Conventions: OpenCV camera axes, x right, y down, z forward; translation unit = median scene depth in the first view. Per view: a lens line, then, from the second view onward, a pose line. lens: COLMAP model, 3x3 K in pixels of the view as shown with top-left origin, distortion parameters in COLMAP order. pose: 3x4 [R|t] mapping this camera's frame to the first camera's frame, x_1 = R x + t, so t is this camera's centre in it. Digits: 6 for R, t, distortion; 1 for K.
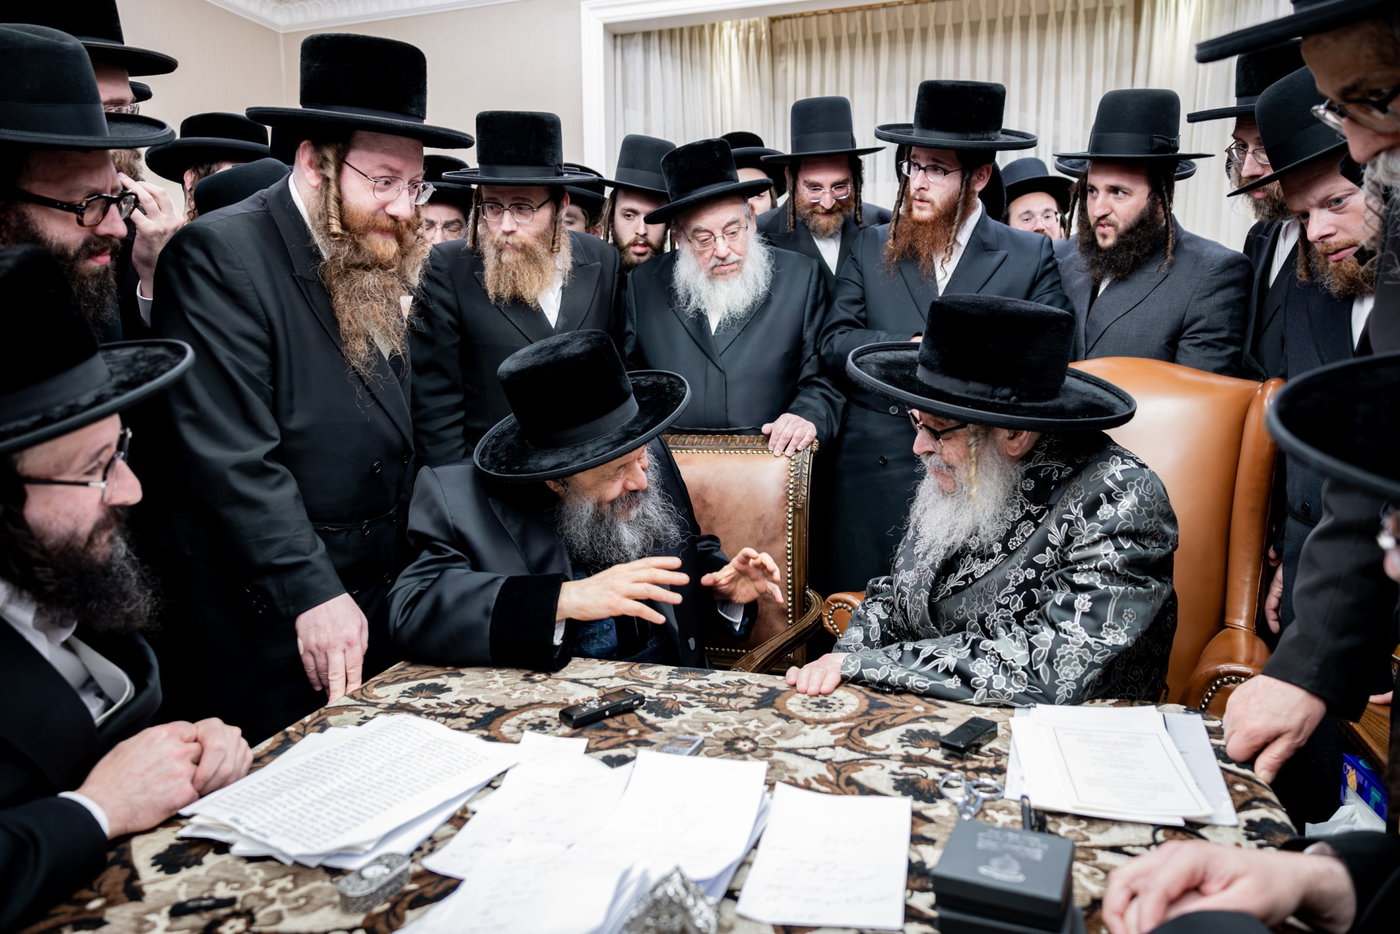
lens RADIAL K [[842.1, 0, 707.3], [0, 842.1, 481.2], [0, 0, 1]] dist [-0.013947, 0.001465]
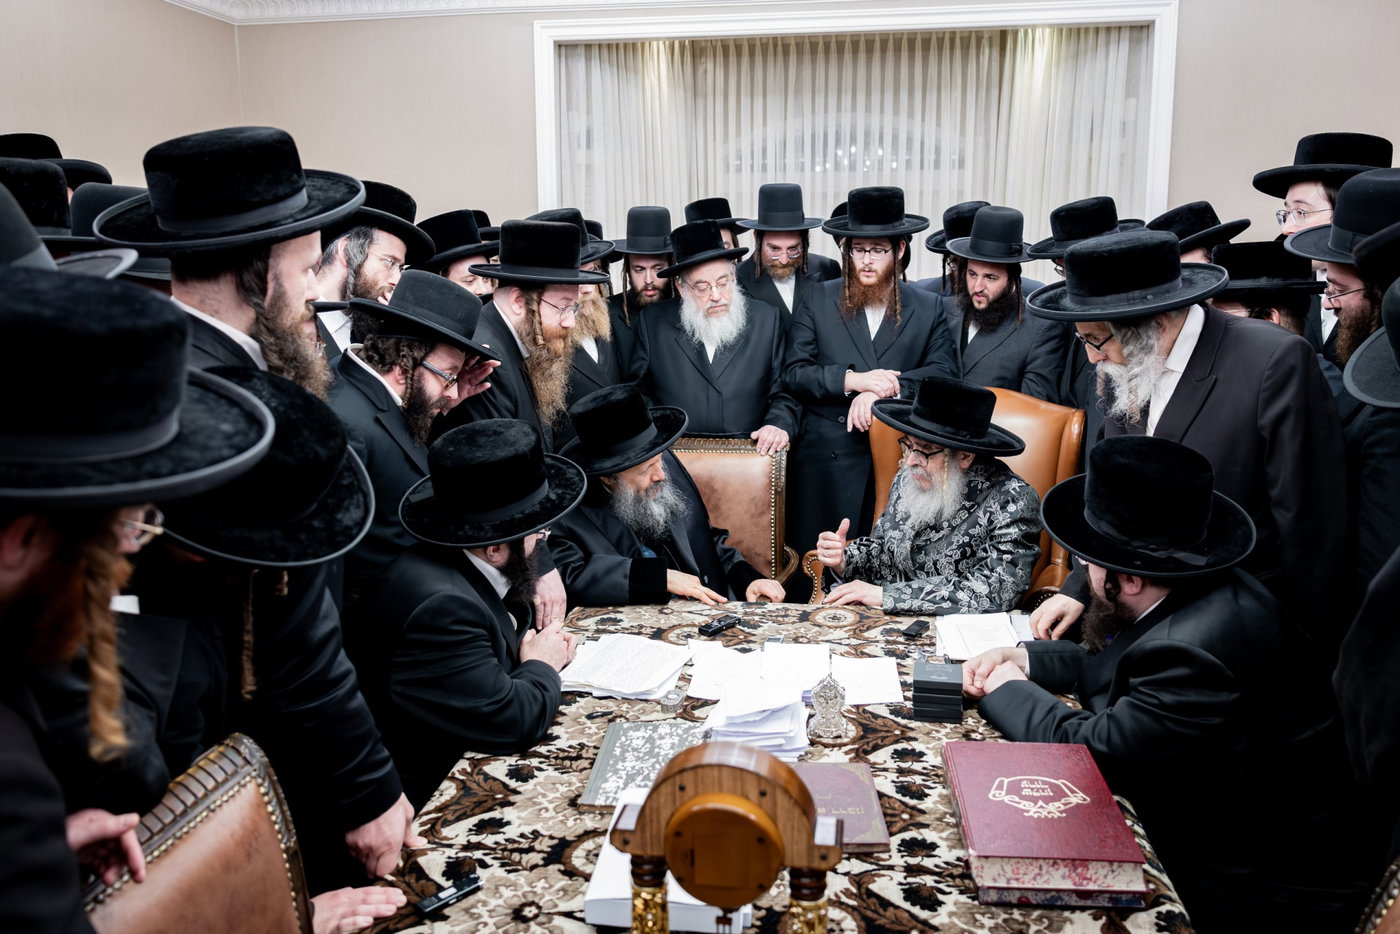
lens RADIAL K [[842.1, 0, 723.1], [0, 842.1, 443.4], [0, 0, 1]] dist [-0.013947, 0.001465]
pose [[0.988758, -0.016108, 0.148654, -0.367413], [0.012339, 0.999580, 0.026237, -0.163295], [-0.149014, -0.024108, 0.988541, -0.754529]]
